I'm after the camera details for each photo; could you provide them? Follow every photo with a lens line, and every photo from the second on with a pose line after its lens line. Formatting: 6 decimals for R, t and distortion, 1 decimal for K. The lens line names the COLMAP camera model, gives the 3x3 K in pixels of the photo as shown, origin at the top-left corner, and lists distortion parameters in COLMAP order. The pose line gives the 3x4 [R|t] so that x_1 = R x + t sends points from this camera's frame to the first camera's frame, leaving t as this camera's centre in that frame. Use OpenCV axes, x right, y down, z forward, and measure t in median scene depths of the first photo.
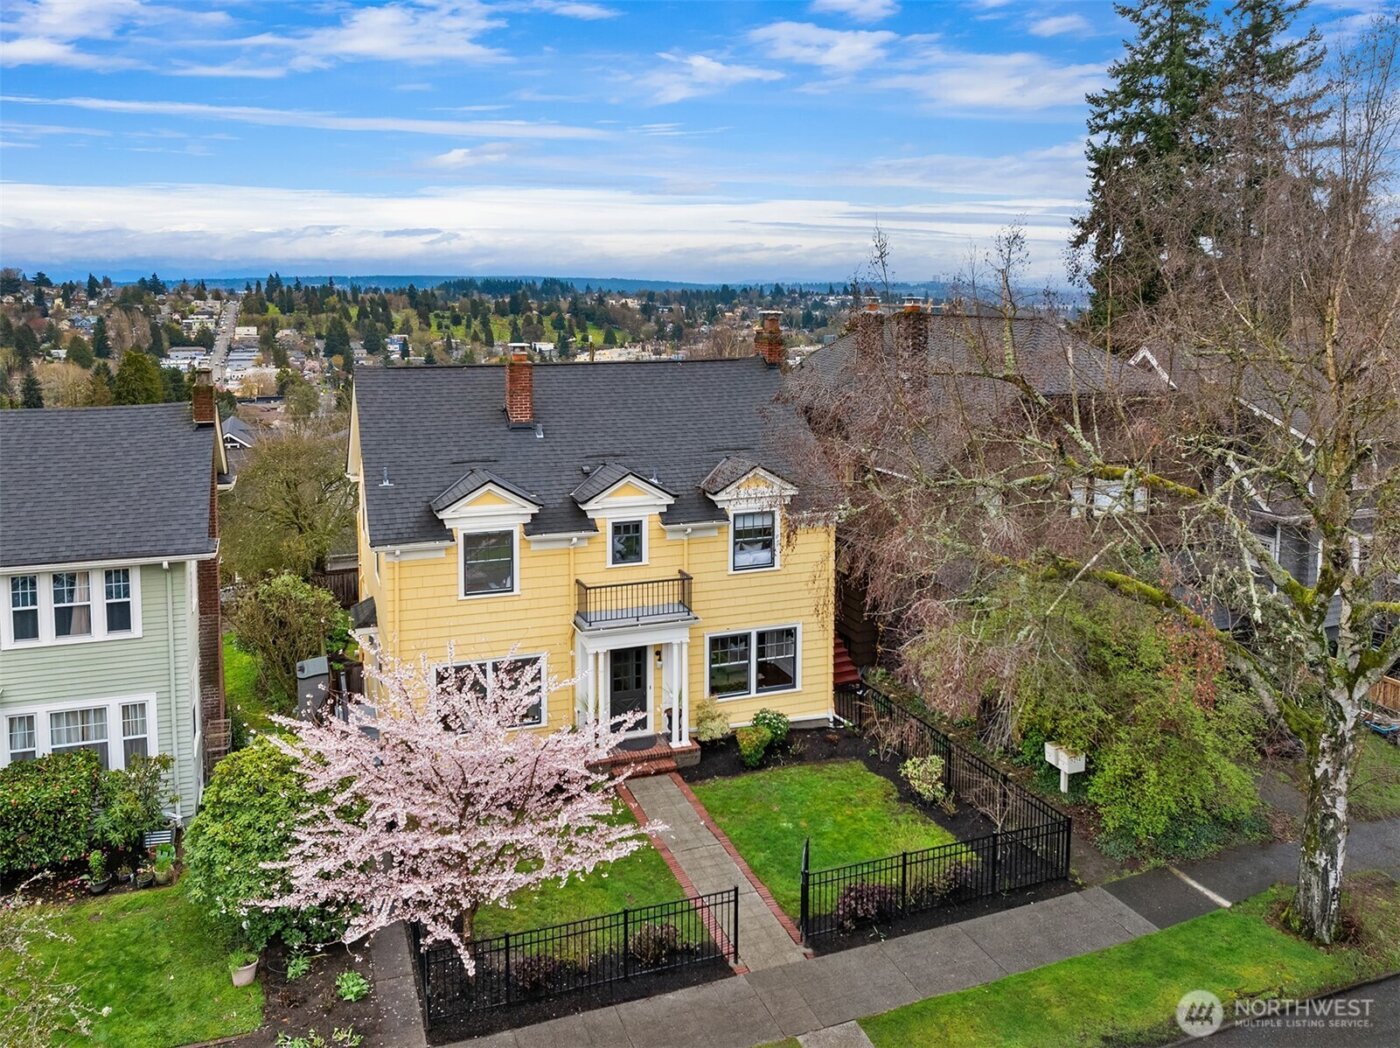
lens RADIAL K [[984.3, 0, 700.0], [0, 984.3, 524.0], [0, 0, 1]] dist [0.005362, 0.000708]
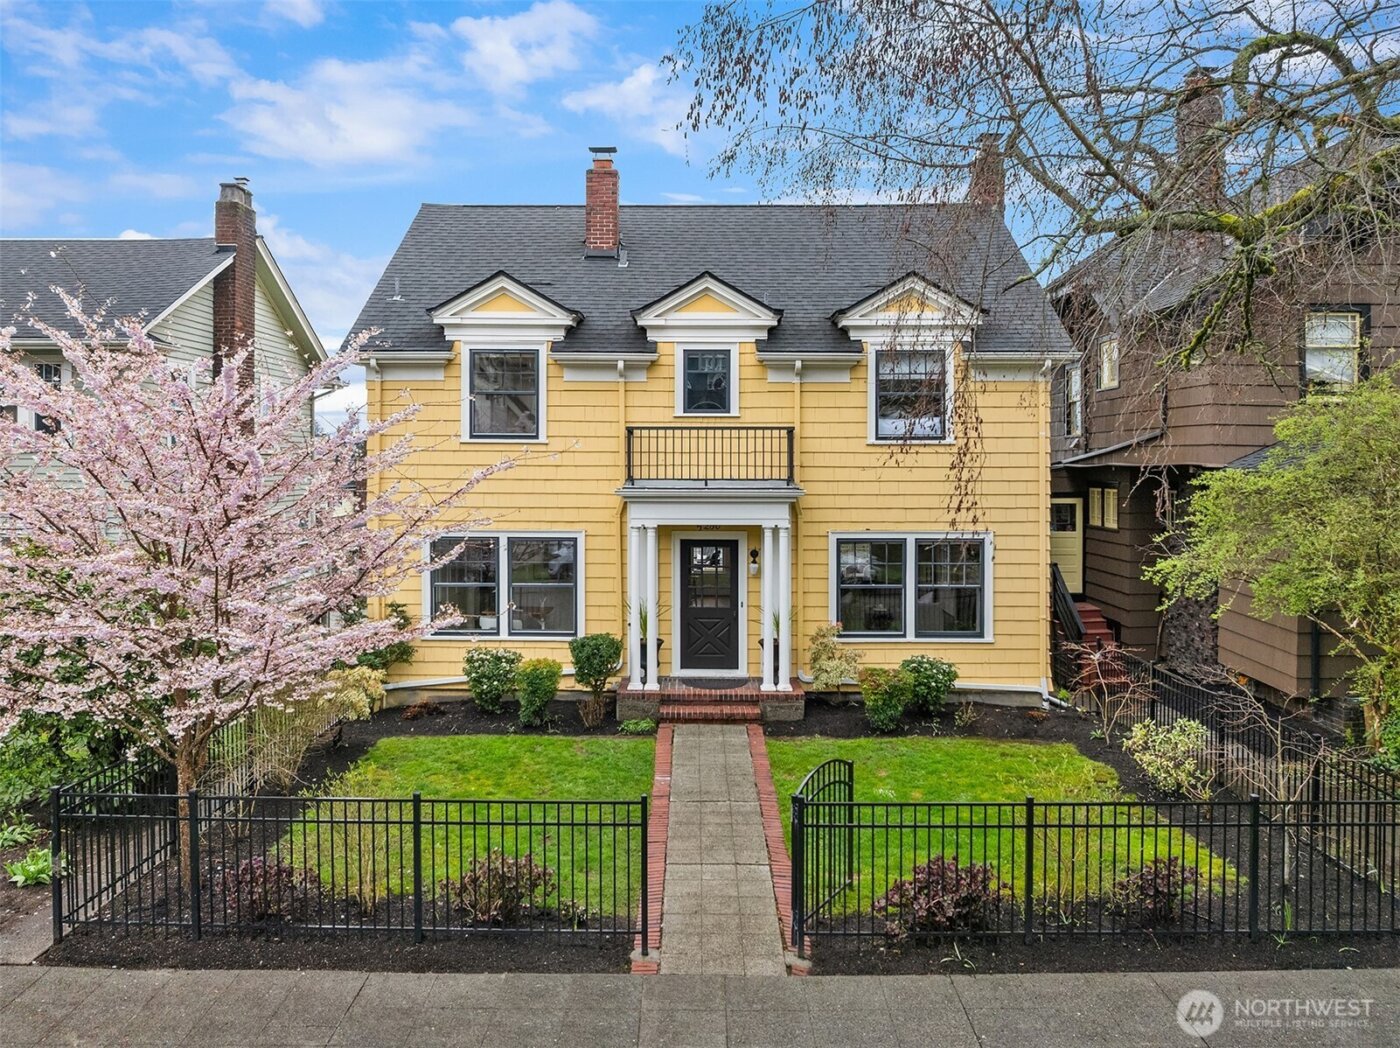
lens RADIAL K [[982.1, 0, 696.2], [0, 982.1, 553.1], [0, 0, 1]] dist [-0.005236, -0.002017]
pose [[0.930887, 0.019631, -0.364781, 0.170217], [-0.057642, 0.993939, -0.093607, 0.199787], [0.360732, 0.108165, 0.926376, 0.361830]]
